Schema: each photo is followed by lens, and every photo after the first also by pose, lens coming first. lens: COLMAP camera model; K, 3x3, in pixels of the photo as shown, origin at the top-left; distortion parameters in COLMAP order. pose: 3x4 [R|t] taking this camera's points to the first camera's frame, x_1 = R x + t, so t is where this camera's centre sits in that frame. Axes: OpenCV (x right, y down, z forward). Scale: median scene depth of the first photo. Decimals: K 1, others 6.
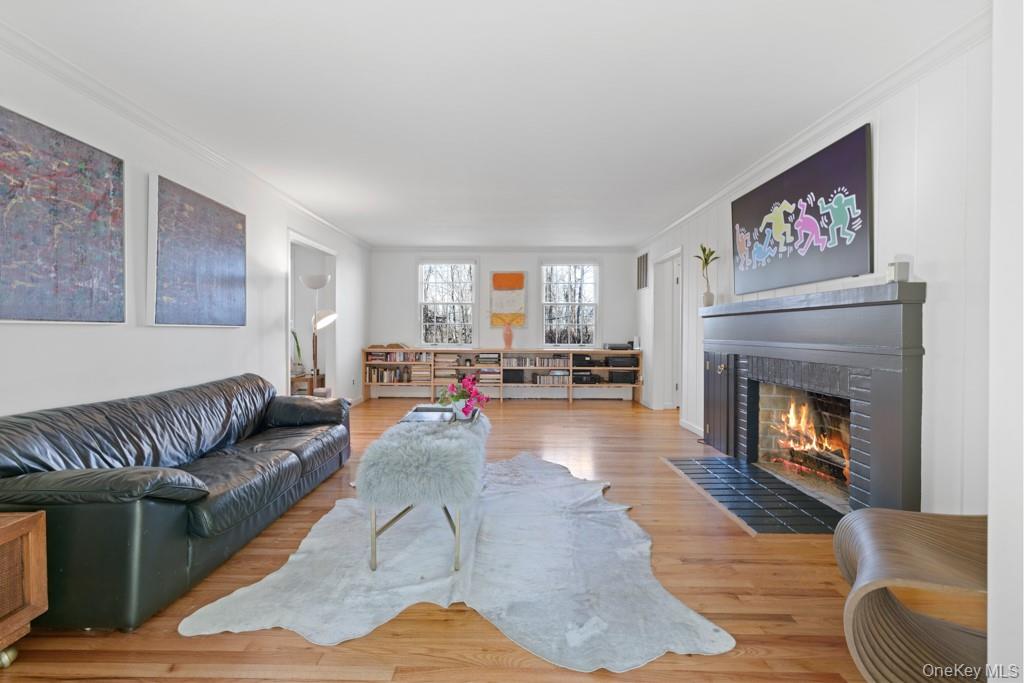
lens RADIAL K [[439.2, 0, 509.2], [0, 439.2, 324.7], [0, 0, 1]] dist [-0.002476, 0.000839]
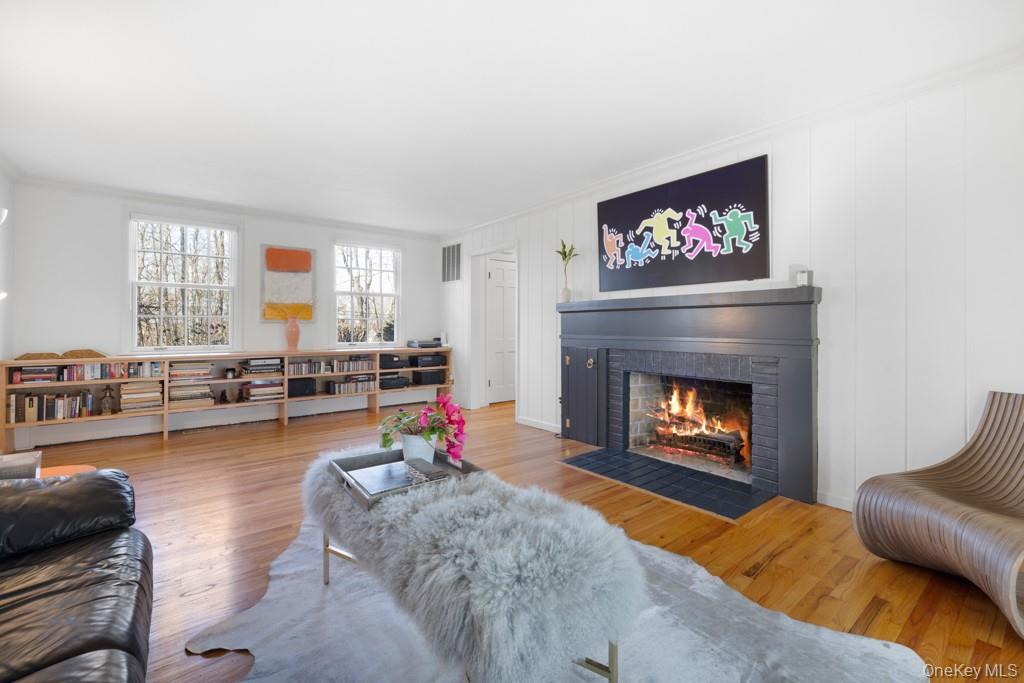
lens RADIAL K [[439.2, 0, 518.7], [0, 439.2, 317.4], [0, 0, 1]] dist [-0.002476, 0.000839]
pose [[0.775973, 0.010115, 0.630686, -0.344165], [-0.006109, 0.999945, -0.008521, 0.003948], [-0.630737, 0.002759, 0.775992, 0.358251]]
